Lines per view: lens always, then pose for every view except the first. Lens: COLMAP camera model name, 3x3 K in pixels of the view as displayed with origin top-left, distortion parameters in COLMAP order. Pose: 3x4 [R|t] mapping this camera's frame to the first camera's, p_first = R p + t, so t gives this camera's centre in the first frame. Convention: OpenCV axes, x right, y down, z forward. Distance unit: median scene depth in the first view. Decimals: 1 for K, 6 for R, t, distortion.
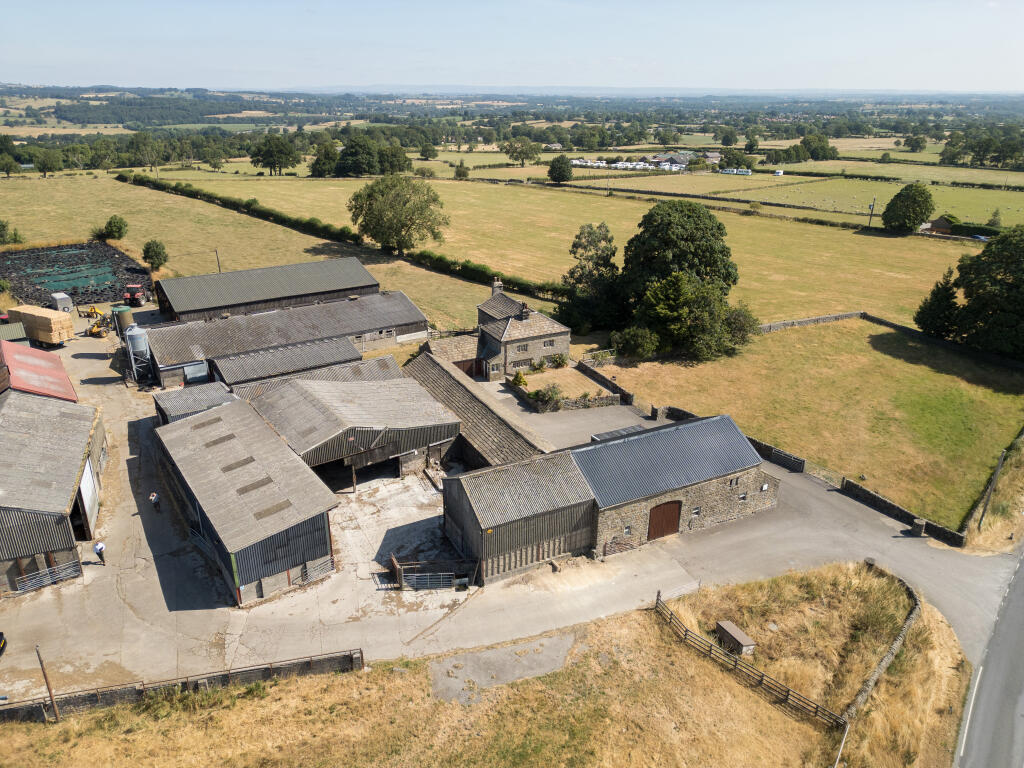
lens RADIAL K [[703.4, 0, 512.0], [0, 703.4, 384.0], [0, 0, 1]] dist [0.079020, 0.000072]
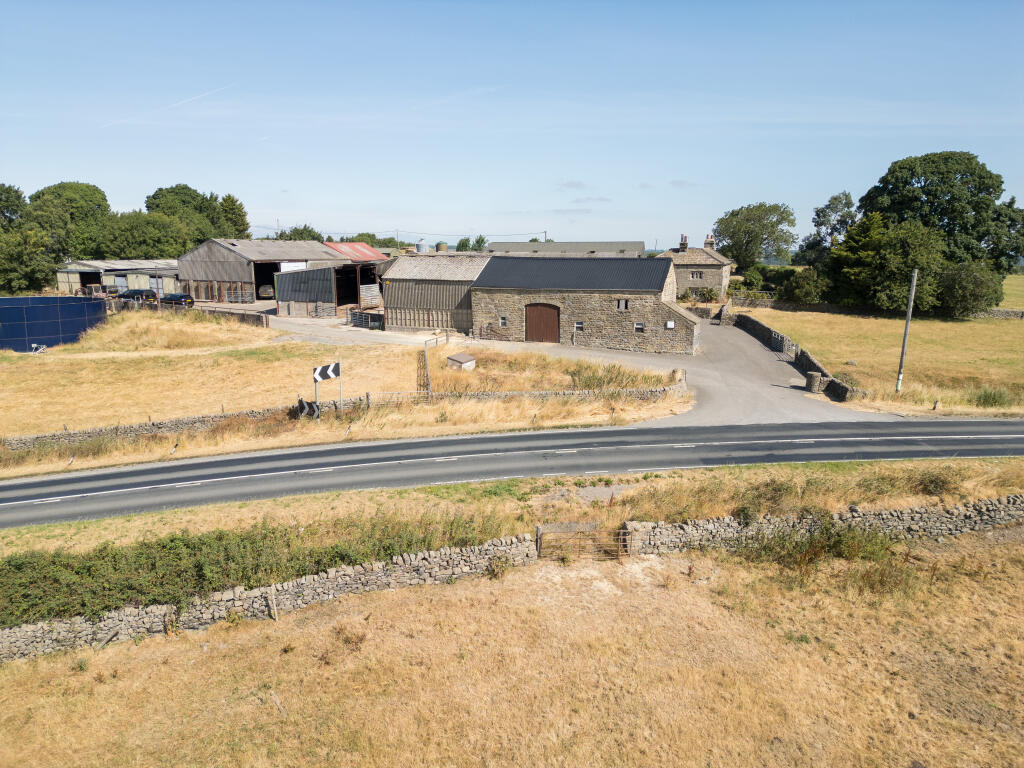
lens RADIAL K [[713.8, 0, 509.4], [0, 713.8, 385.3], [0, 0, 1]] dist [0.083483, -0.078073]
pose [[0.674501, 0.132653, -0.726258, 0.649912], [-0.277850, 0.957011, -0.083248, 0.256647], [0.683994, 0.257942, 0.682363, 0.173759]]
